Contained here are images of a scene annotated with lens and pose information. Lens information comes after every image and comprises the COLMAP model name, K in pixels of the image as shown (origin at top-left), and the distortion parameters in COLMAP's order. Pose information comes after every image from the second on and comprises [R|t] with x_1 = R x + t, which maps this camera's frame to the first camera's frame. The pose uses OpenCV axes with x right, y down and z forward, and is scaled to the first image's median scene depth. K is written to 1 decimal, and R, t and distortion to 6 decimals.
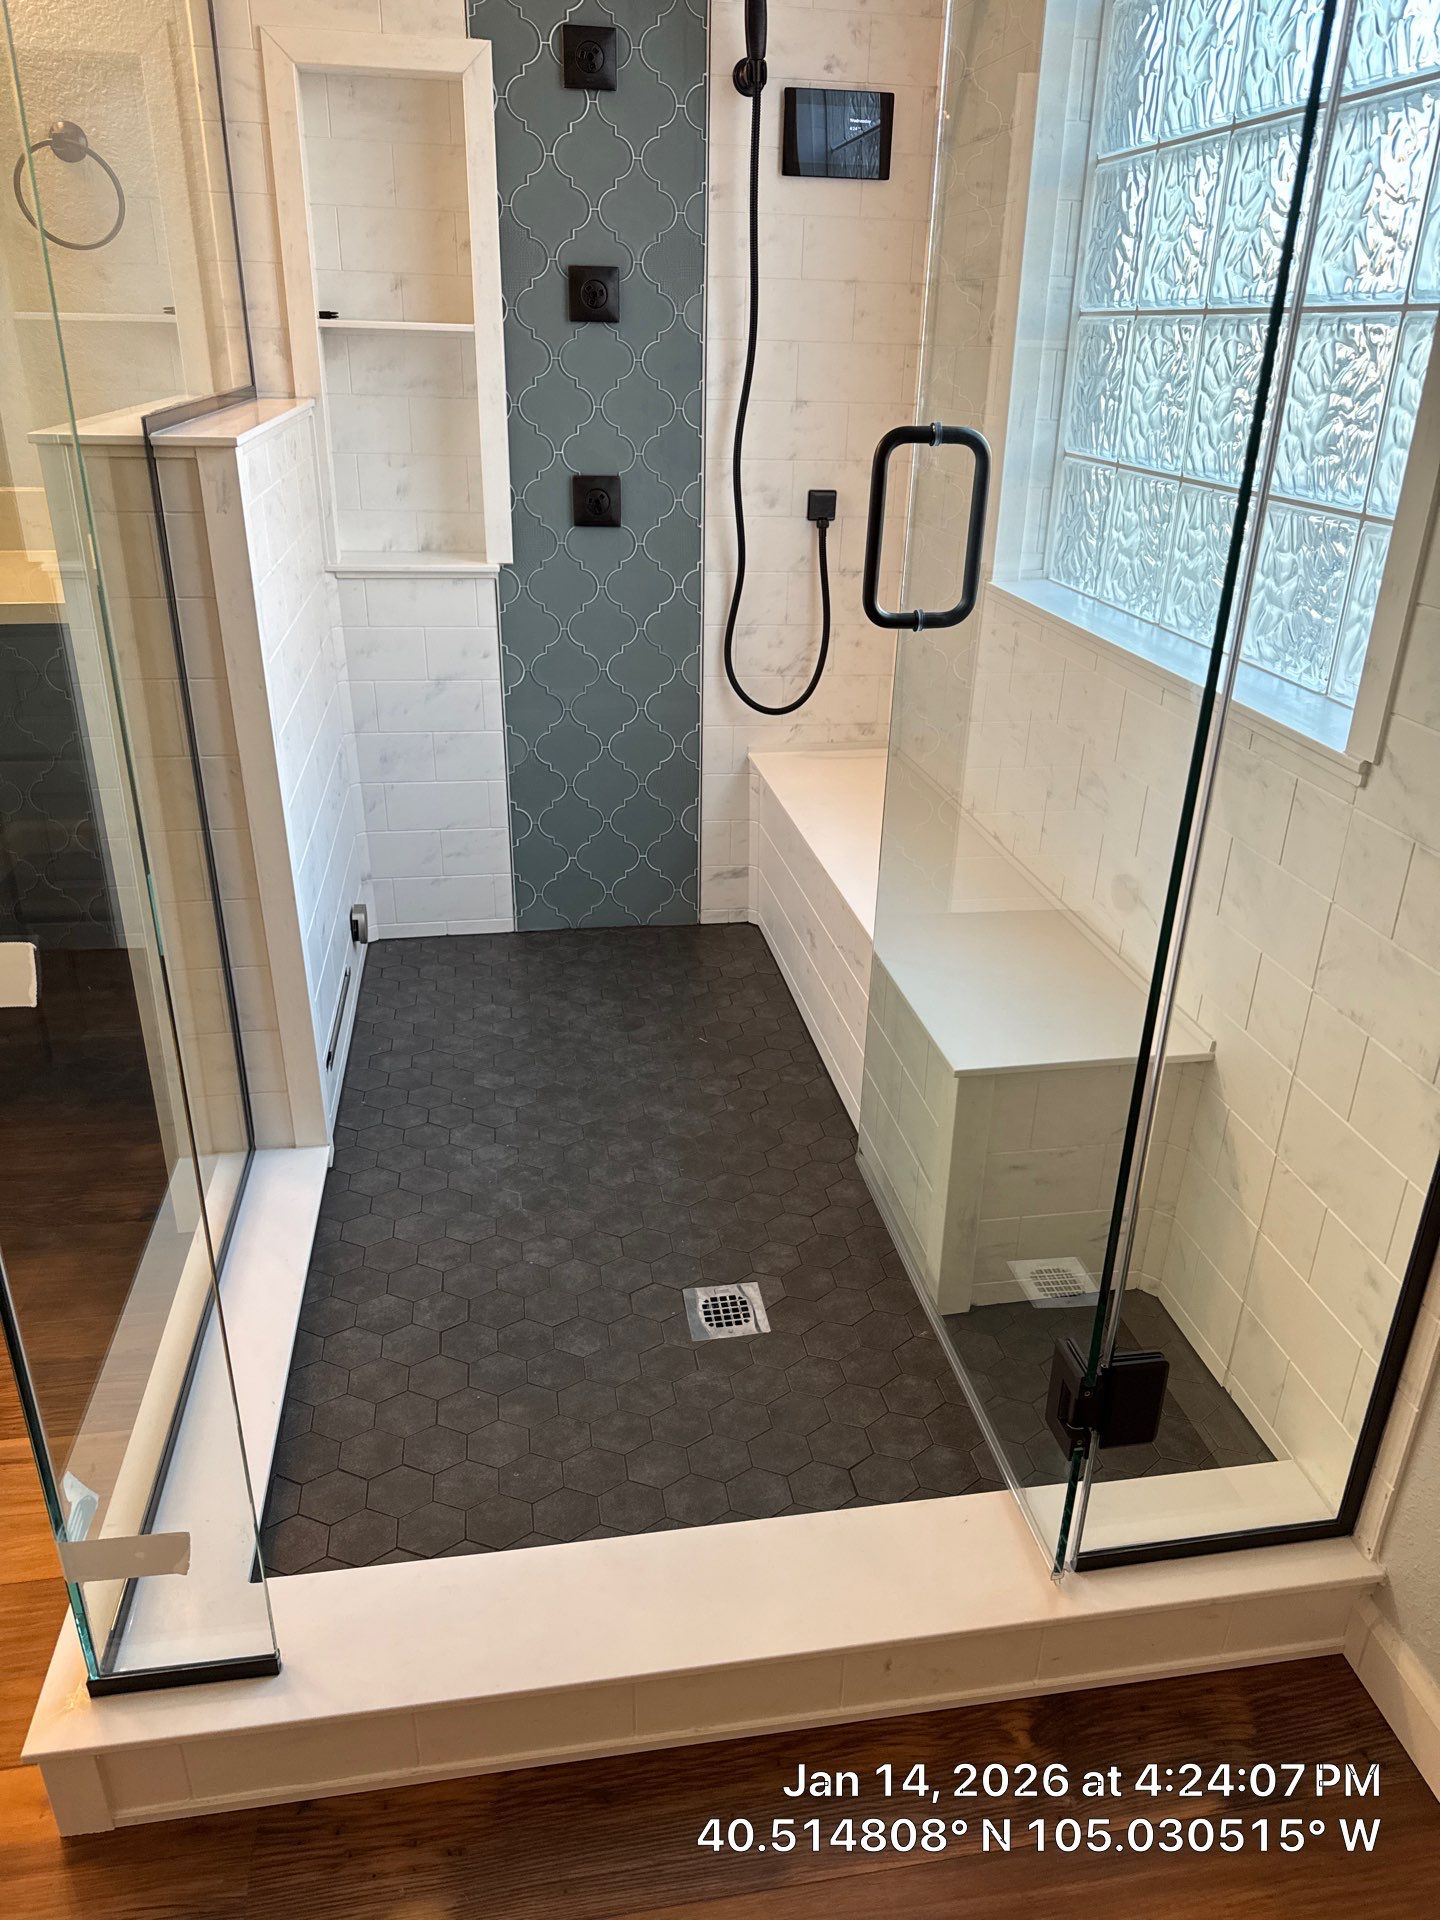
lens RADIAL K [[1352.4, 0, 730.4], [0, 1352.4, 960.2], [0, 0, 1]] dist [0.093218, -0.118886]
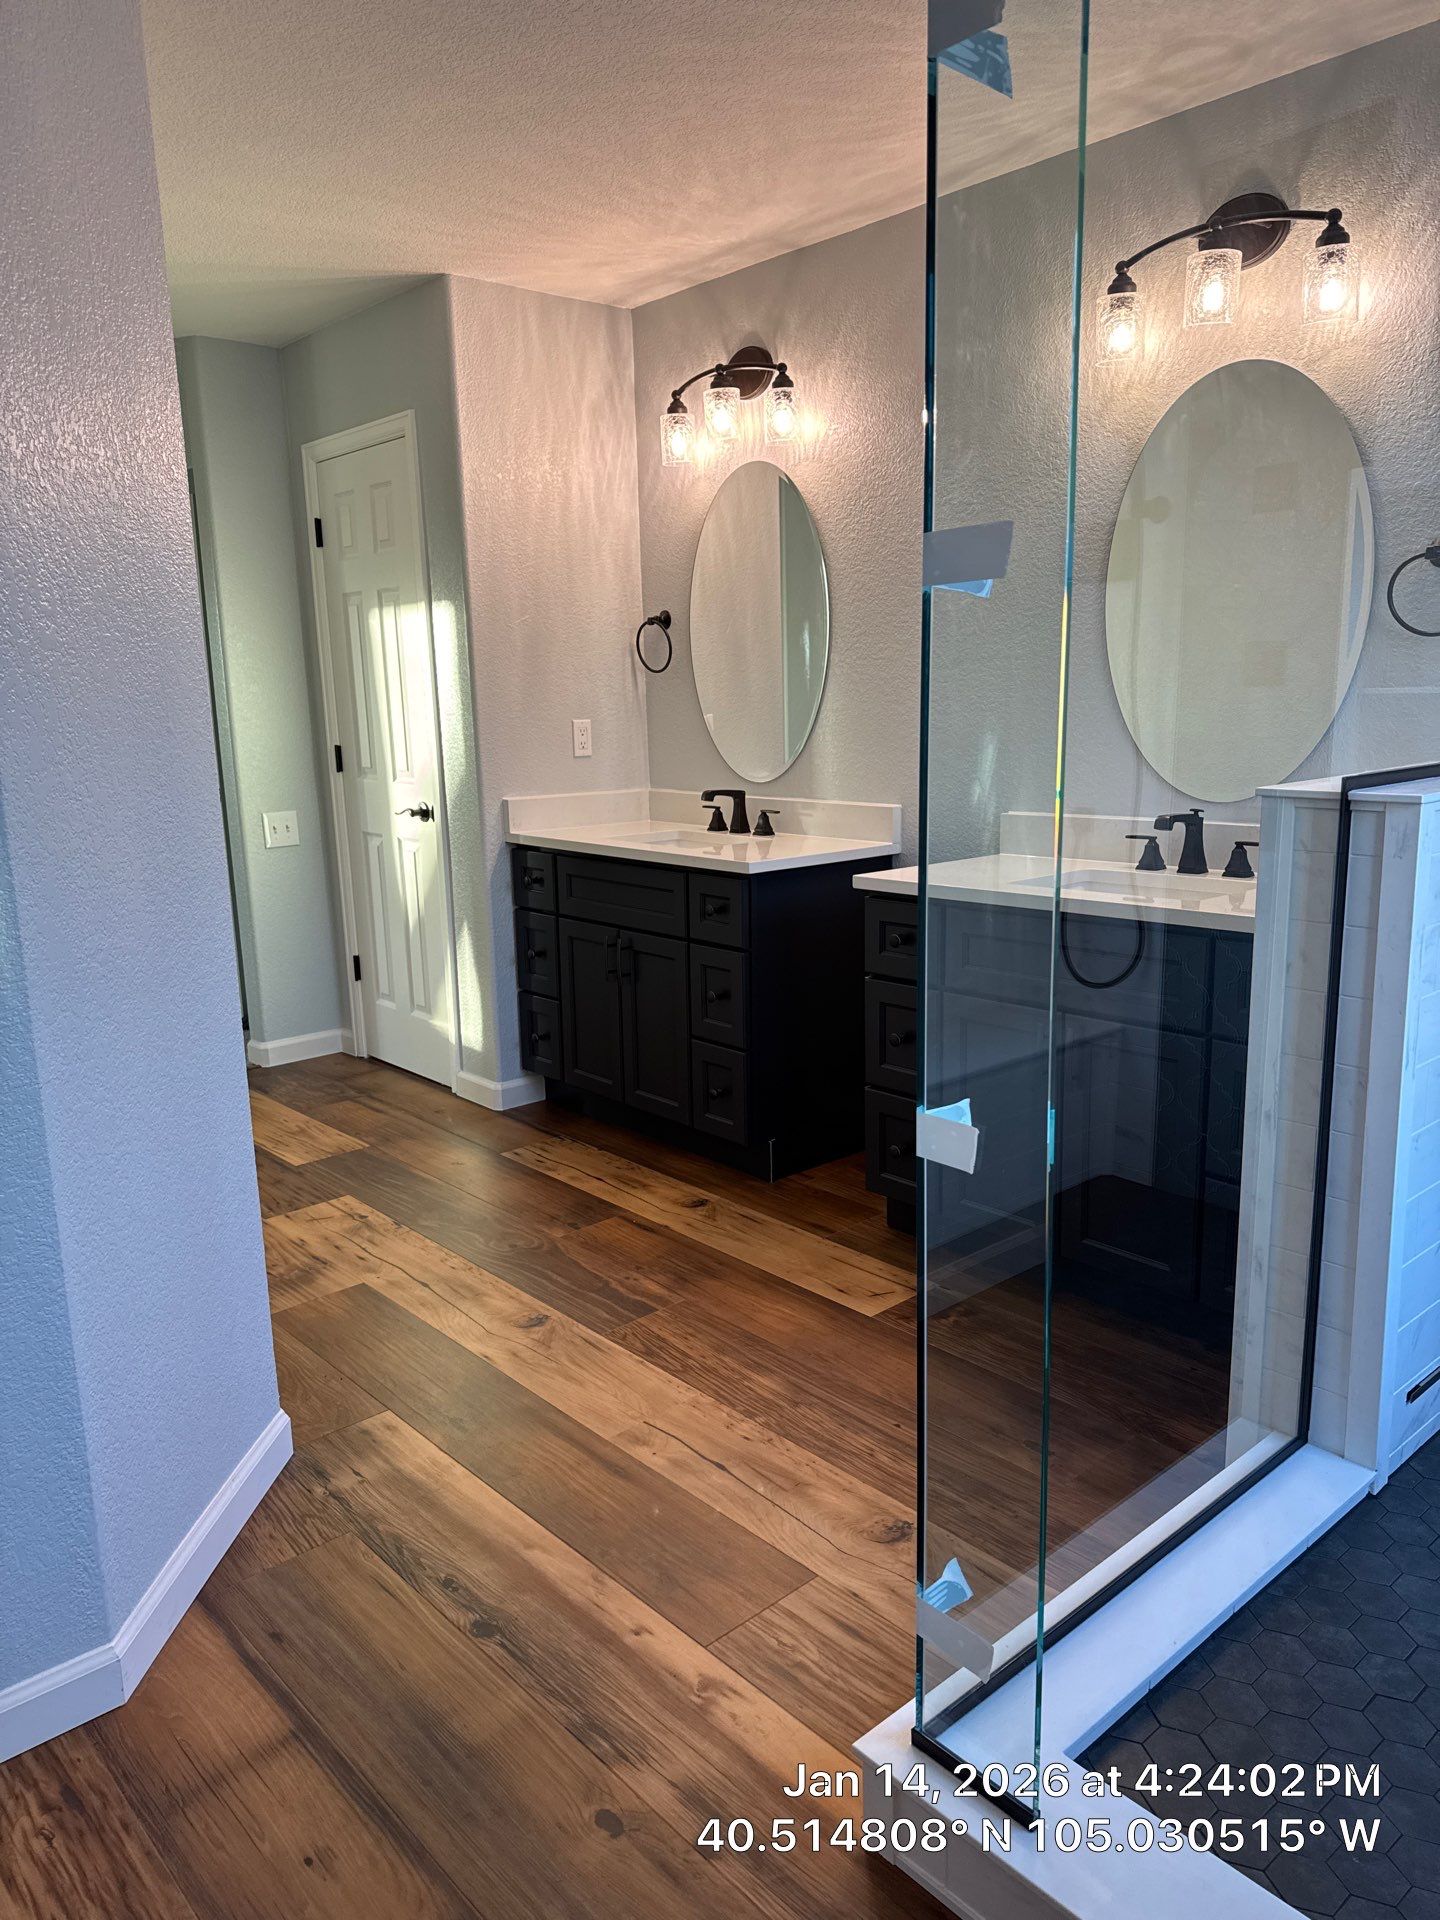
lens RADIAL K [[1350.1, 0, 712.7], [0, 1350.1, 961.7], [0, 0, 1]] dist [0.128162, -0.204315]
pose [[0.524214, 0.135257, -0.840777, 0.239248], [-0.322980, 0.945119, -0.049332, -0.008396], [0.787962, 0.297414, 0.539130, -0.016504]]
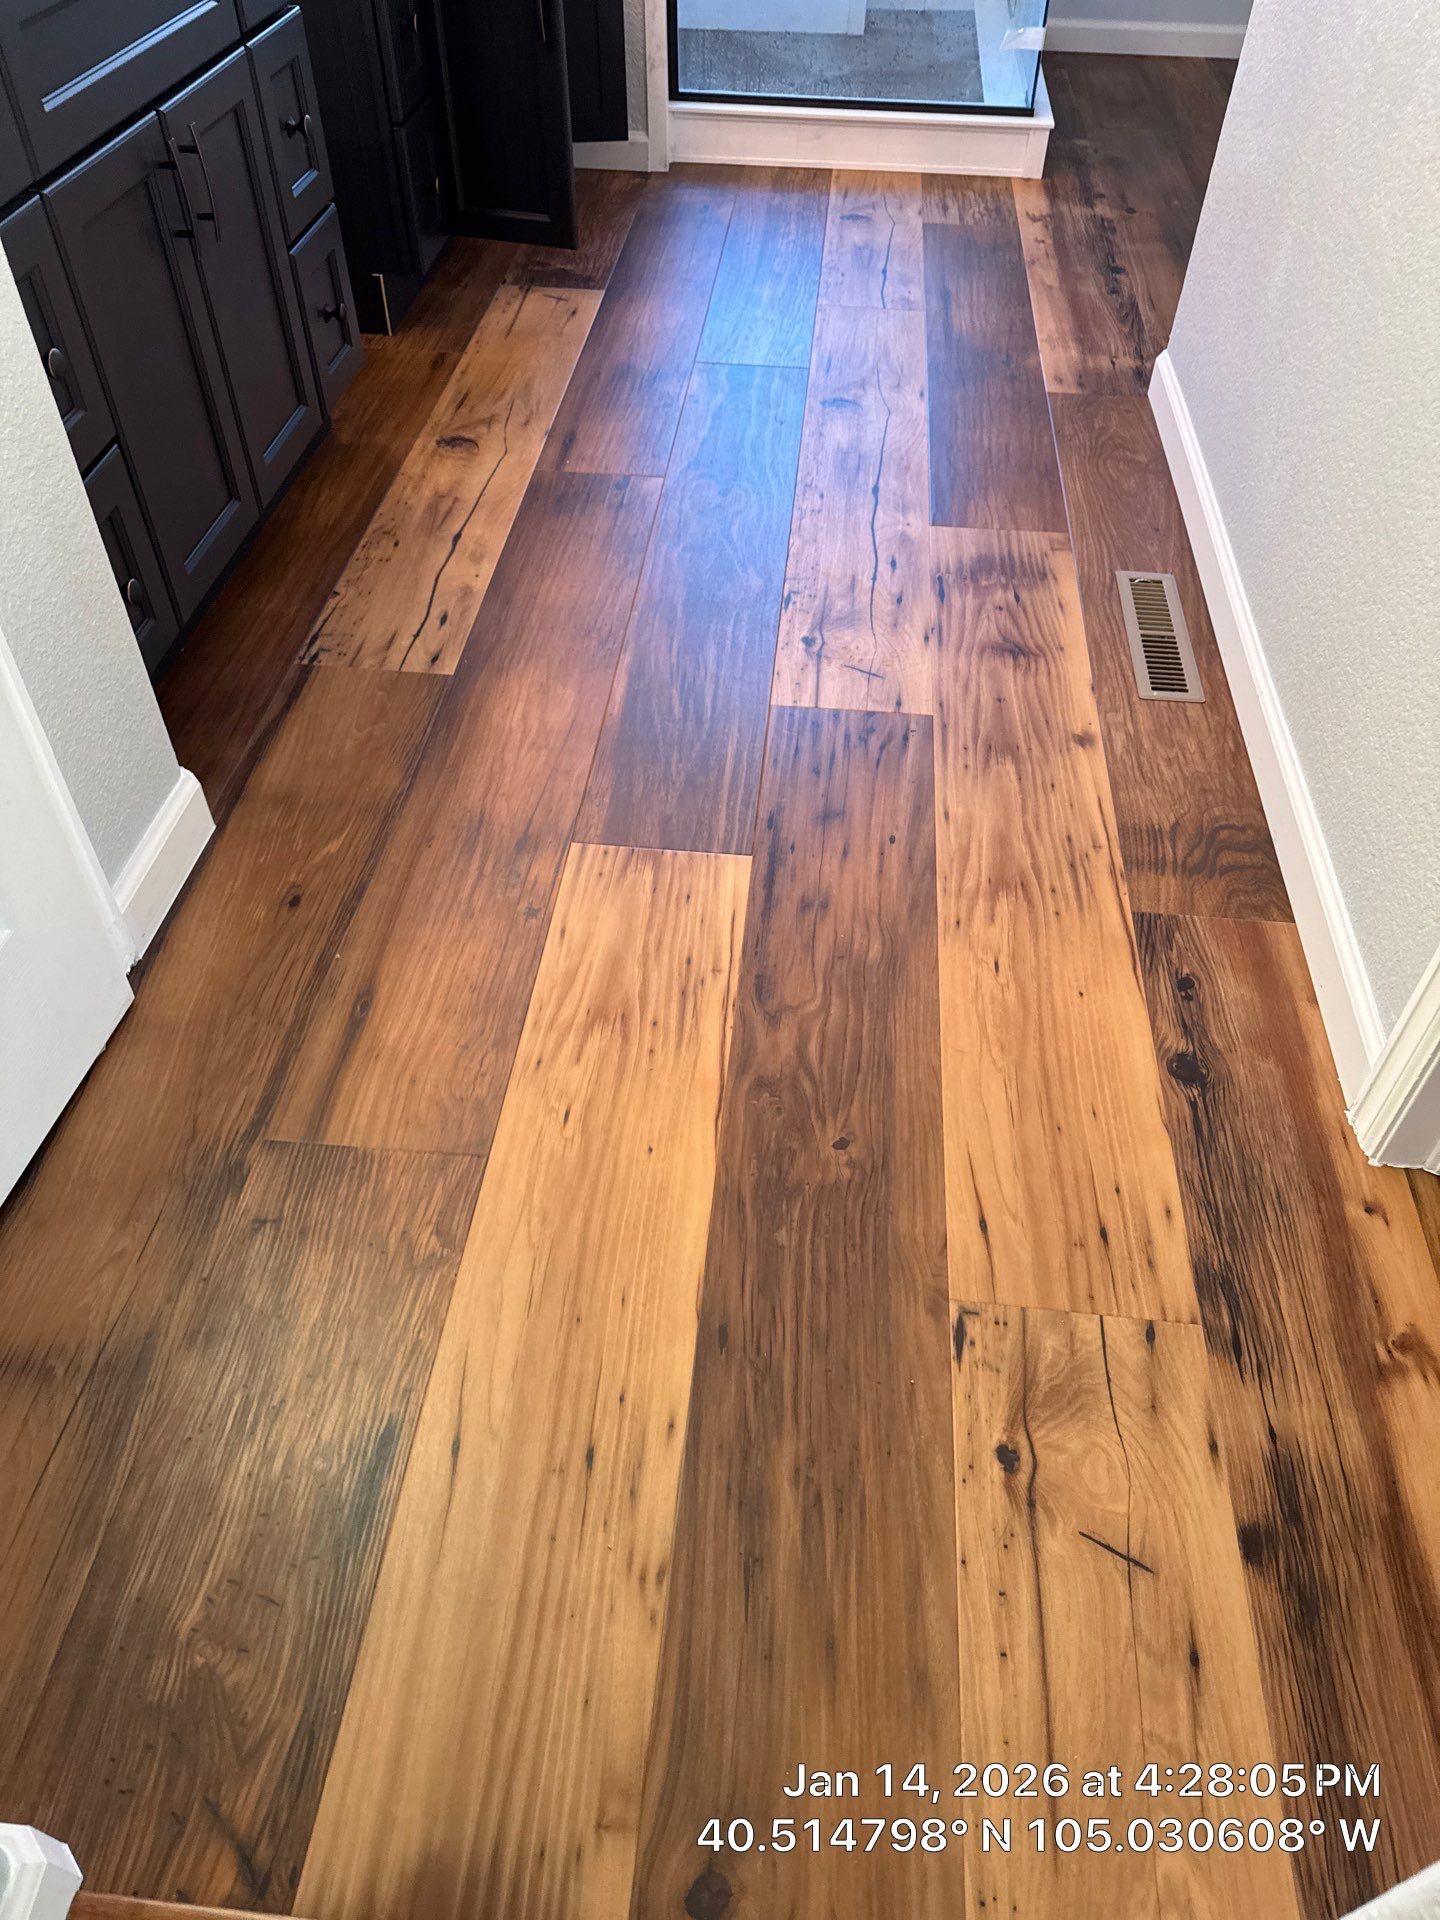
lens RADIAL K [[1350.1, 0, 712.7], [0, 1350.1, 961.7], [0, 0, 1]] dist [0.128162, -0.204315]
pose [[0.262766, -0.703663, 0.660161, -2.201394], [0.395016, 0.702691, 0.591766, -0.098830], [-0.880293, 0.105278, 0.462601, 0.279595]]
